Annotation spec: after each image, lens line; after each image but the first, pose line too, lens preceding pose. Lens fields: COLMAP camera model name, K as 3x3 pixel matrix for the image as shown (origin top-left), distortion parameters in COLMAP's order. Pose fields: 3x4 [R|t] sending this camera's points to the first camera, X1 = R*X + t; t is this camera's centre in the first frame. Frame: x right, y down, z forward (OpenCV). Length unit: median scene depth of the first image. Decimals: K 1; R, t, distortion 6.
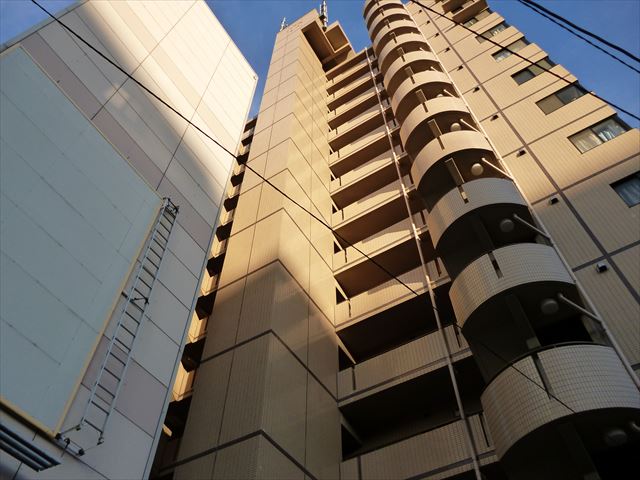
lens RADIAL K [[550.4, 0, 320.0], [0, 550.4, 240.0], [0, 0, 1]] dist [-0.002582, -0.023896]
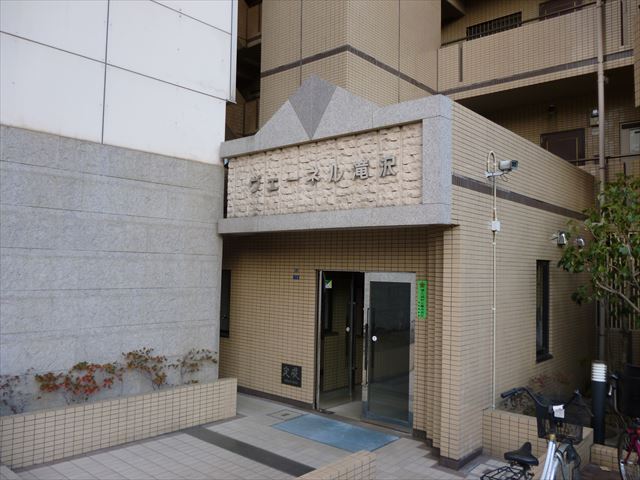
lens RADIAL K [[550.4, 0, 320.0], [0, 550.4, 240.0], [0, 0, 1]] dist [-0.002582, -0.023896]
pose [[0.985511, 0.008600, -0.169394, 0.000444], [0.129229, 0.608785, 0.782739, -0.150104], [0.109856, -0.793288, 0.598853, 0.226844]]
